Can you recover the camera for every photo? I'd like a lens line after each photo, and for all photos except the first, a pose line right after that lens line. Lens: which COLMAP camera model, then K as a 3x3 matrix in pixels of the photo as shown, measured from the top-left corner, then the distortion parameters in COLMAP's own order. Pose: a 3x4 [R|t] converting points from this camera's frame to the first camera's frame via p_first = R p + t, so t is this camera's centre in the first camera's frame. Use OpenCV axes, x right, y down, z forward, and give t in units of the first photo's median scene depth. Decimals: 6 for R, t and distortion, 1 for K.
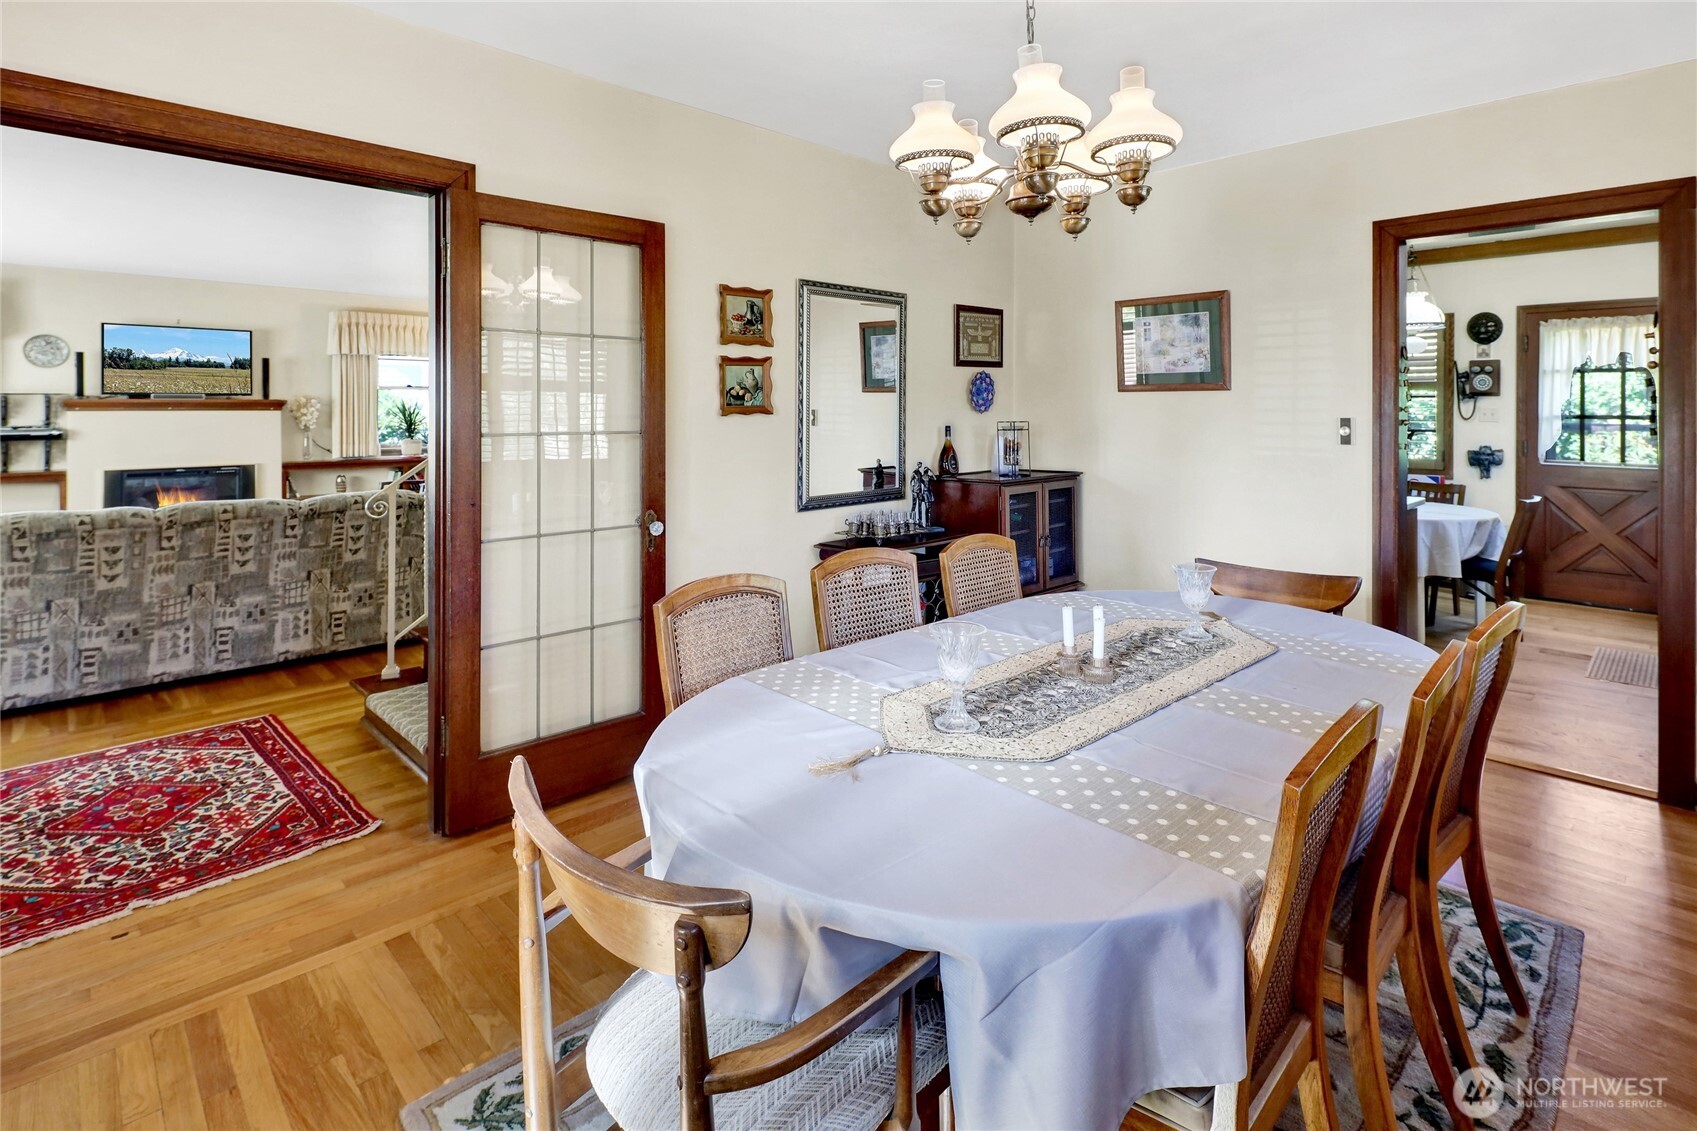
lens RADIAL K [[843.0, 0, 851.8], [0, 843.0, 410.4], [0, 0, 1]] dist [0.013025, -0.008188]
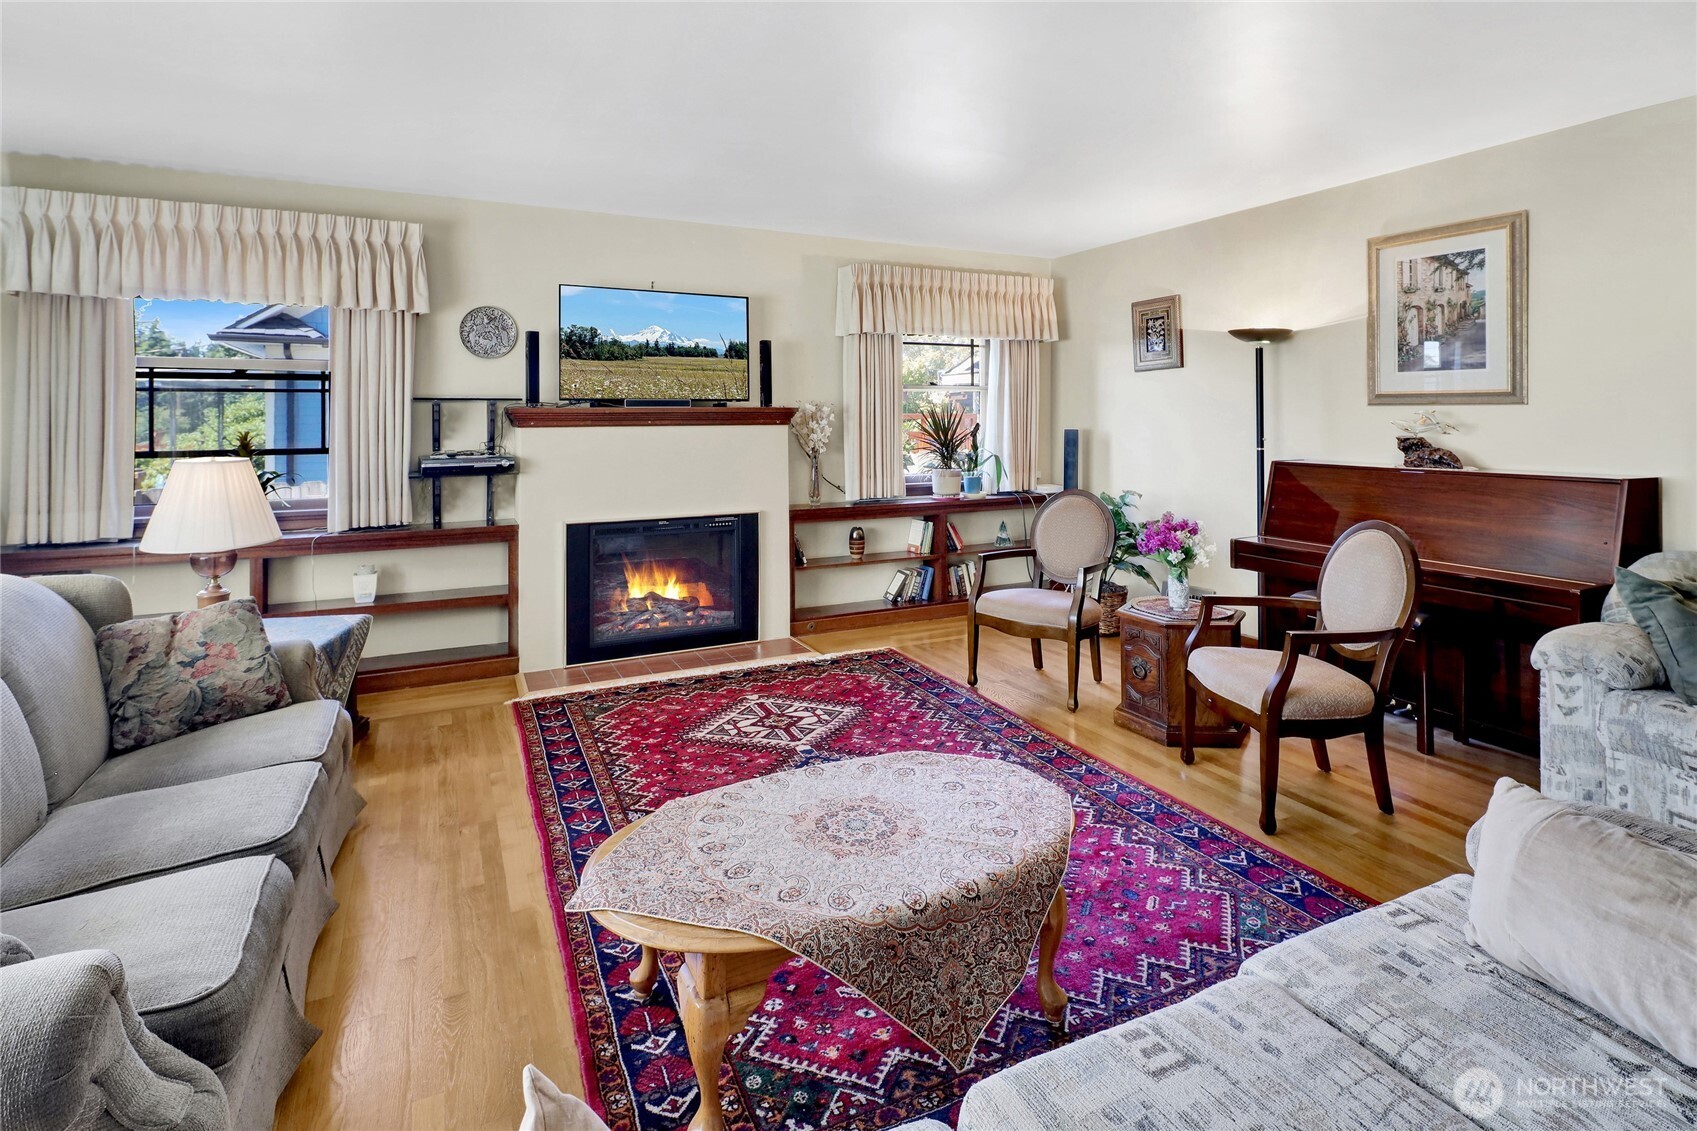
lens RADIAL K [[843.0, 0, 838.9], [0, 843.0, 403.9], [0, 0, 1]] dist [0.013025, -0.008188]
pose [[0.950317, -0.010835, -0.311095, -0.487063], [0.005118, 0.999803, -0.019189, -0.003236], [0.311241, 0.016643, 0.950185, 0.463845]]
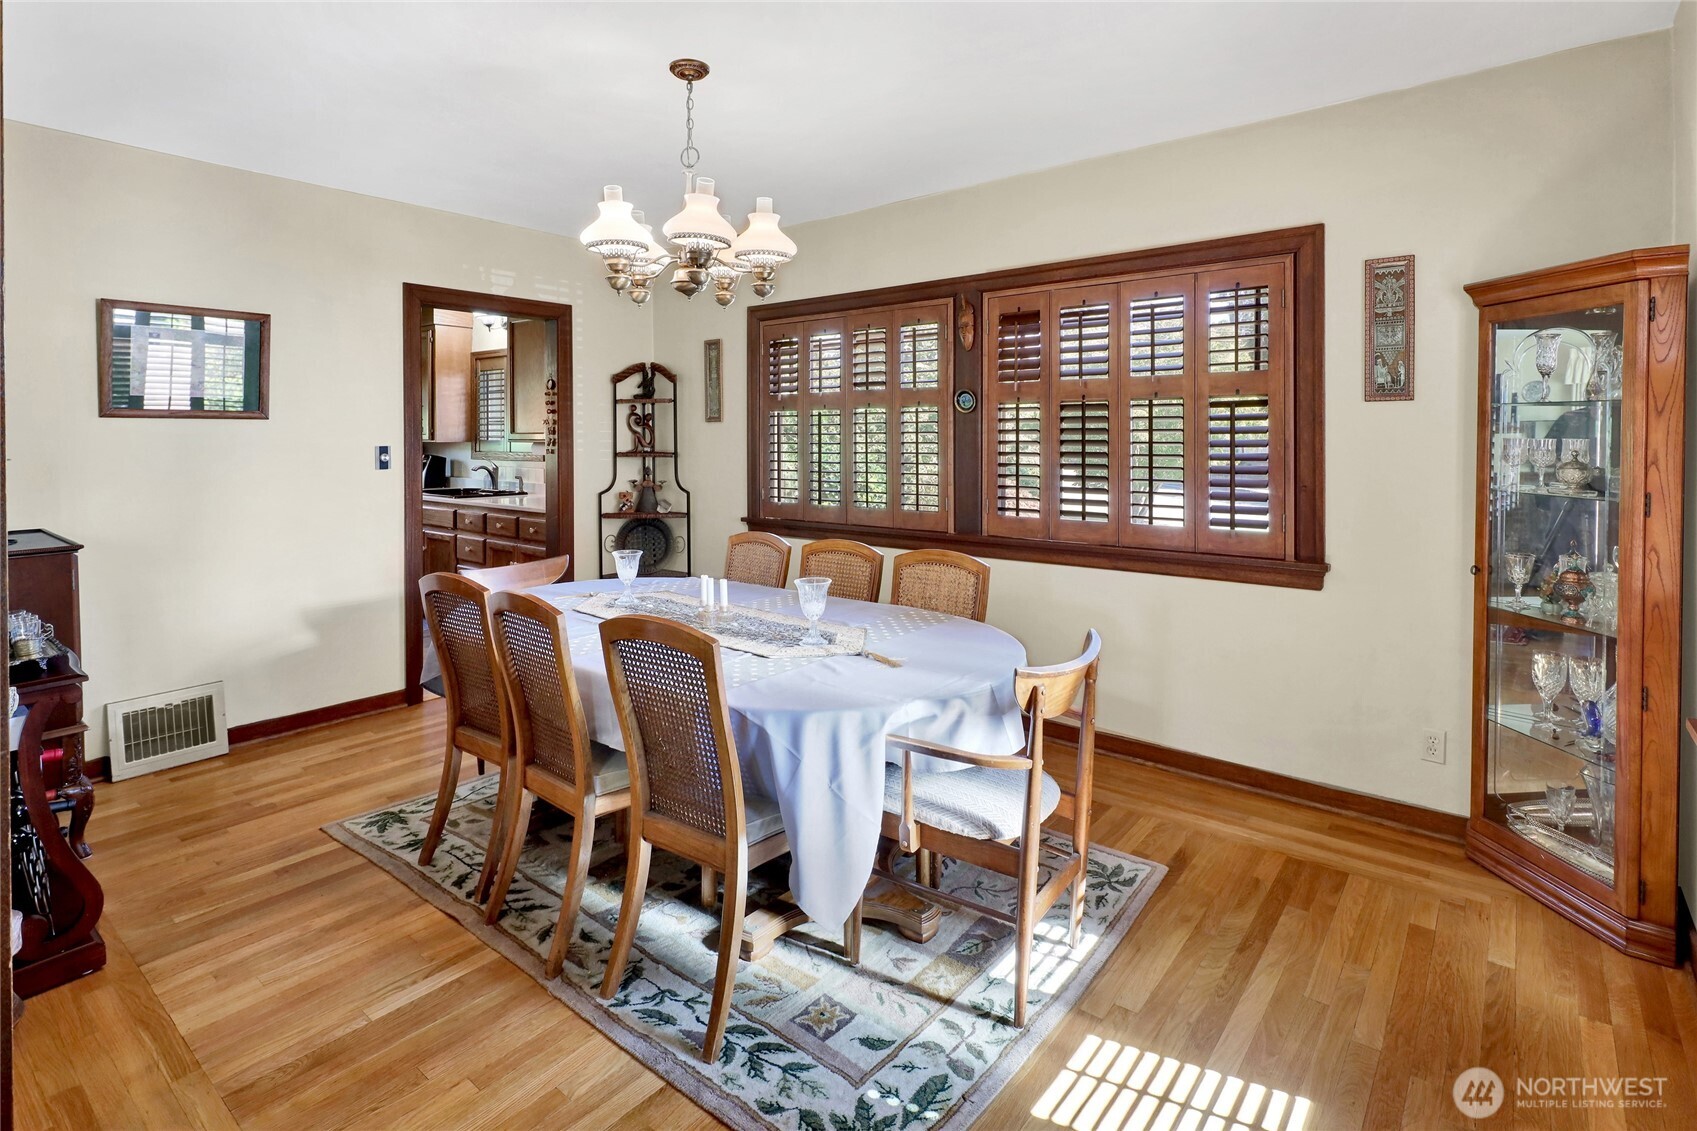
lens RADIAL K [[843.0, 0, 844.9], [0, 843.0, 446.5], [0, 0, 1]] dist [0.013025, -0.008188]
pose [[-0.127403, -0.011471, 0.991785, -0.298548], [0.002664, 0.999926, 0.011908, -0.001883], [-0.991847, 0.004159, -0.127363, 0.239569]]
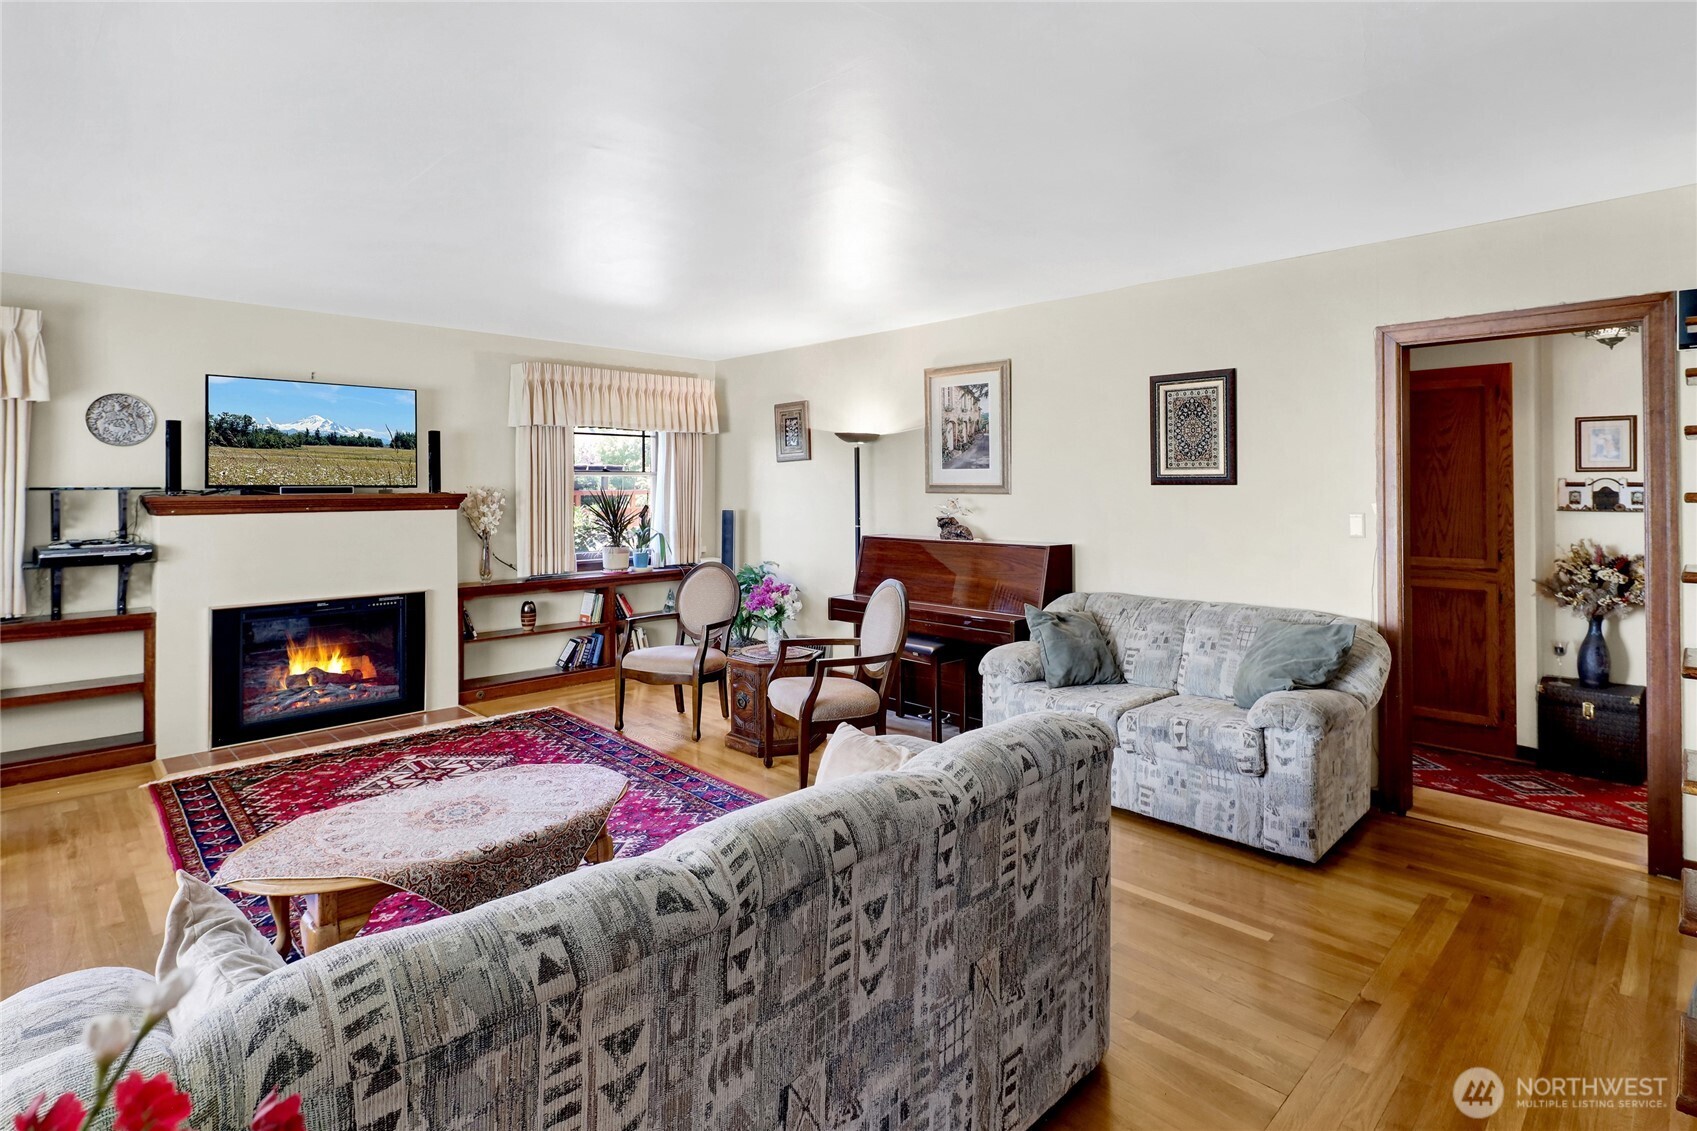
lens RADIAL K [[843.0, 0, 840.8], [0, 843.0, 475.8], [0, 0, 1]] dist [0.013025, -0.008188]
pose [[0.999968, -0.005575, 0.005768, -0.407499], [0.005680, 0.999817, -0.018255, -0.013449], [-0.005665, 0.018287, 0.999817, 0.358351]]
